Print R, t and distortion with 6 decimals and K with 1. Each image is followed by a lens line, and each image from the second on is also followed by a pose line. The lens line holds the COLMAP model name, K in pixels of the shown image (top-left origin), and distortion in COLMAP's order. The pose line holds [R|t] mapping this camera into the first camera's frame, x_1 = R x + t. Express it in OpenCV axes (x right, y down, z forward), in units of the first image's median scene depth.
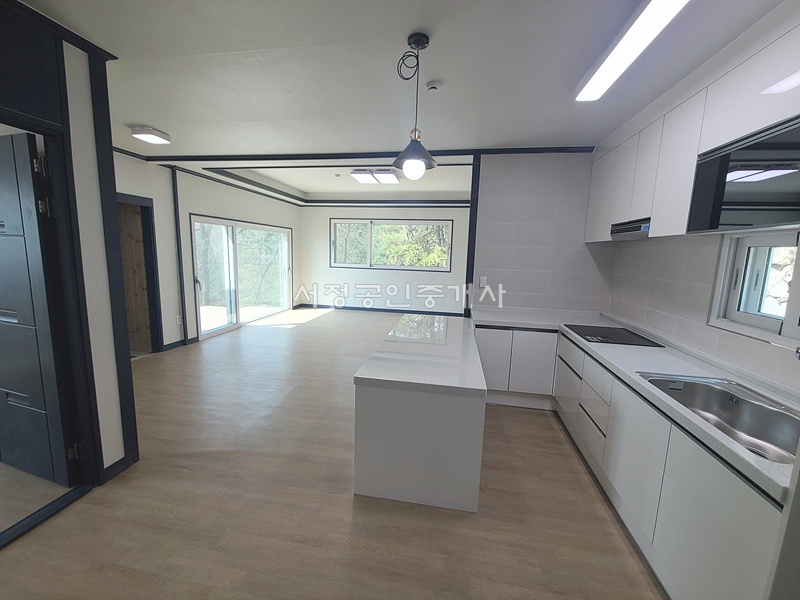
lens RADIAL K [[327.2, 0, 396.2], [0, 327.2, 298.2], [0, 0, 1]] dist [-0.004415, -0.001297]
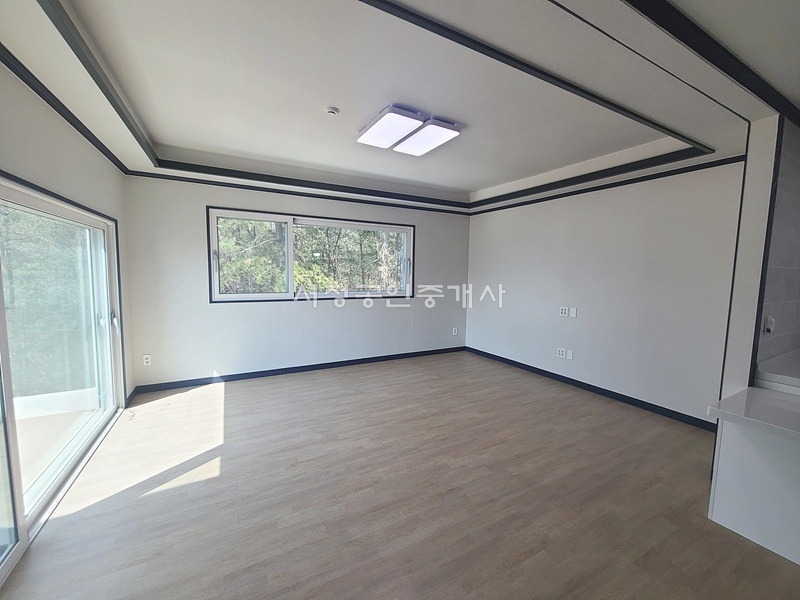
lens RADIAL K [[327.2, 0, 398.1], [0, 327.2, 297.6], [0, 0, 1]] dist [-0.004415, -0.001297]
pose [[0.776951, -0.070783, 0.625569, -0.791122], [0.093967, 0.995567, -0.004057, -0.196951], [-0.622508, 0.061935, 0.780159, 1.140454]]
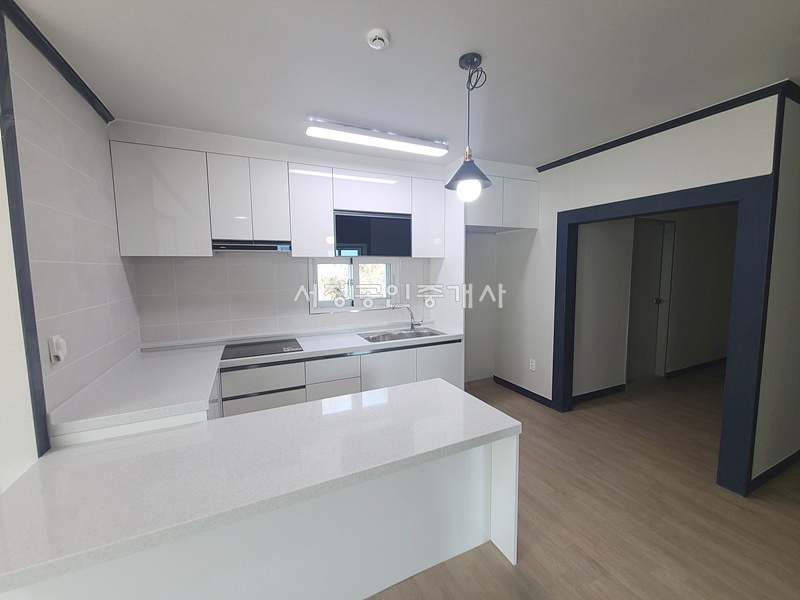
lens RADIAL K [[327.2, 0, 400.8], [0, 327.2, 299.7], [0, 0, 1]] dist [-0.004415, -0.001297]
pose [[-0.593728, -0.106879, 0.797536, -0.364691], [0.101584, 0.973254, 0.206052, -0.179753], [-0.798228, 0.203356, -0.566991, 1.042008]]
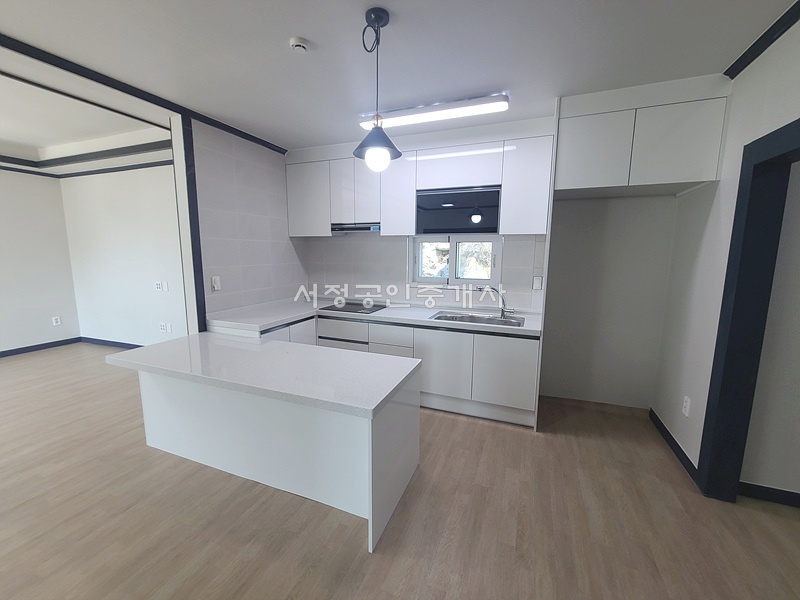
lens RADIAL K [[327.2, 0, 404.1], [0, 327.2, 300.2], [0, 0, 1]] dist [-0.004415, -0.001297]
pose [[0.185695, -0.174443, 0.966999, -0.517619], [0.134802, 0.979333, 0.150782, -0.080972], [-0.973317, 0.102354, 0.205372, 0.458240]]
